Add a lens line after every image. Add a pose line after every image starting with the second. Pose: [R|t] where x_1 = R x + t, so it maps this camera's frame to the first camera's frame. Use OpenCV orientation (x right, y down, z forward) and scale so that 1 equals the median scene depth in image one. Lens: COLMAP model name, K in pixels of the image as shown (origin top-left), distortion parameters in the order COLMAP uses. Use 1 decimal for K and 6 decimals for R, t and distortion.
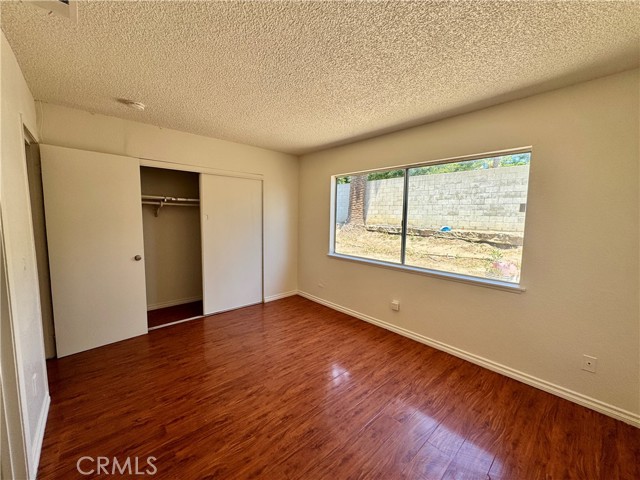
lens RADIAL K [[254.8, 0, 321.3], [0, 254.8, 240.8], [0, 0, 1]] dist [-0.005612, 0.000894]
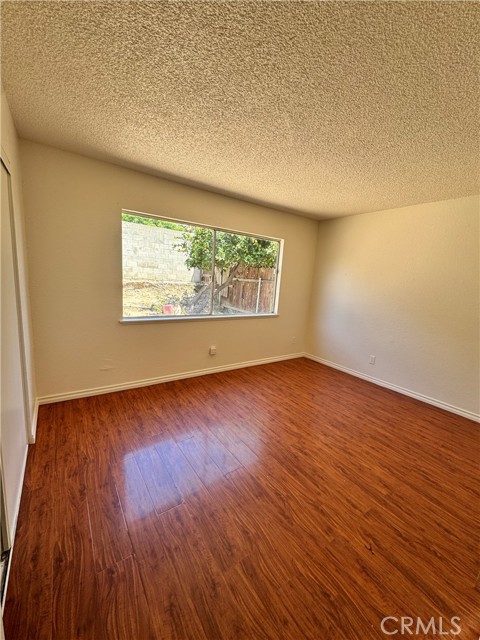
lens RADIAL K [[254.8, 0, 241.4], [0, 254.8, 317.9], [0, 0, 1]] dist [-0.005612, 0.000894]
pose [[0.133866, -0.167316, 0.976773, -1.015901], [0.034386, 0.985835, 0.164156, -0.098551], [-0.990403, 0.011612, 0.137723, 0.910526]]
